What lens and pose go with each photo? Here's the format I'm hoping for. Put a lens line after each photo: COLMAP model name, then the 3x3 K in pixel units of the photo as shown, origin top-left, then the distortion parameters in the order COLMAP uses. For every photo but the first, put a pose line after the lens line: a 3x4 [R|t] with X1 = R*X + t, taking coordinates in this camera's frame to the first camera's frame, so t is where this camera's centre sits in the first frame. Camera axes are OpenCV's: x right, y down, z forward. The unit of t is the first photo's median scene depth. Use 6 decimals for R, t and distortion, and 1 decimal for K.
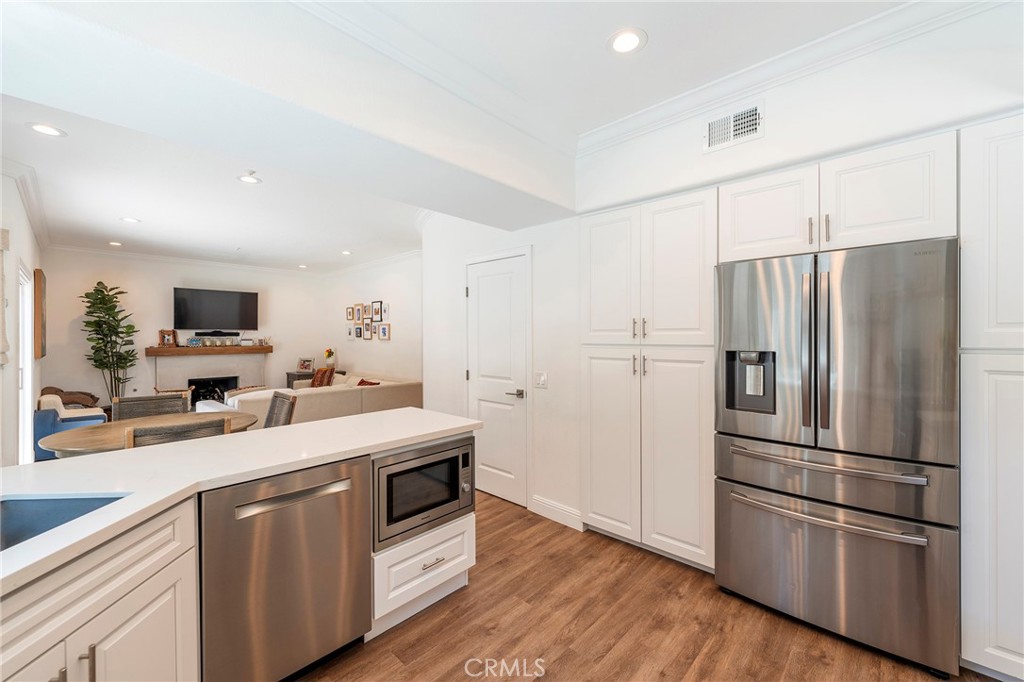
lens RADIAL K [[412.6, 0, 514.3], [0, 412.6, 337.7], [0, 0, 1]] dist [-0.001376, 0.000078]
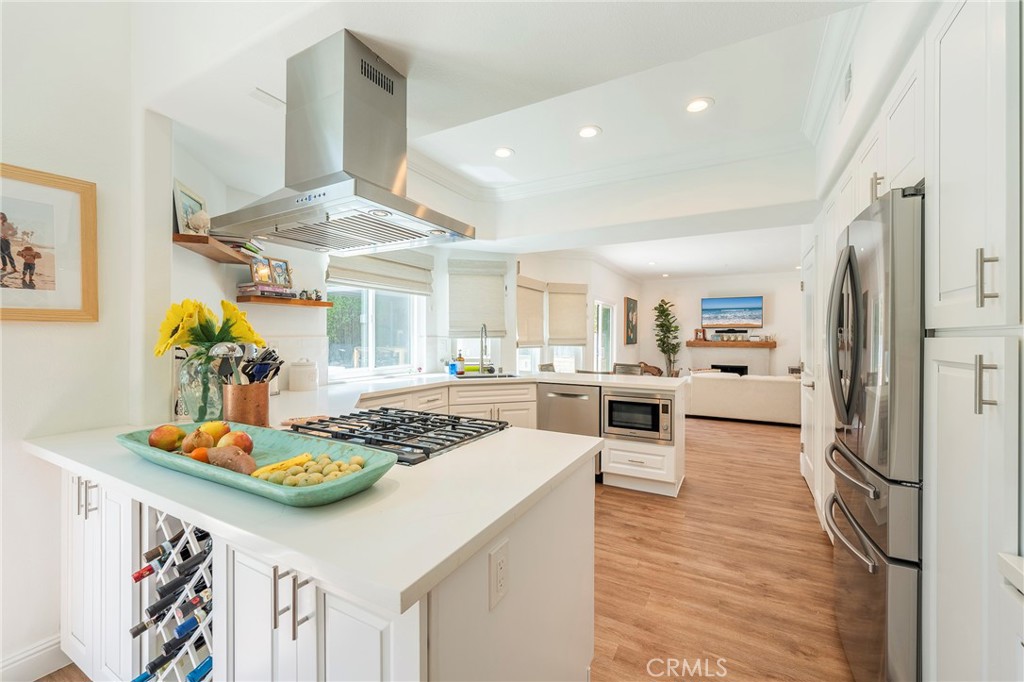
lens RADIAL K [[415.8, 0, 511.7], [0, 415.8, 328.5], [0, 0, 1]] dist [-0.000220, -0.000255]
pose [[0.240688, -0.015654, -0.970476, 1.194669], [-0.006389, 0.999823, -0.017712, 0.029365], [0.970582, 0.010463, 0.240545, 0.074240]]
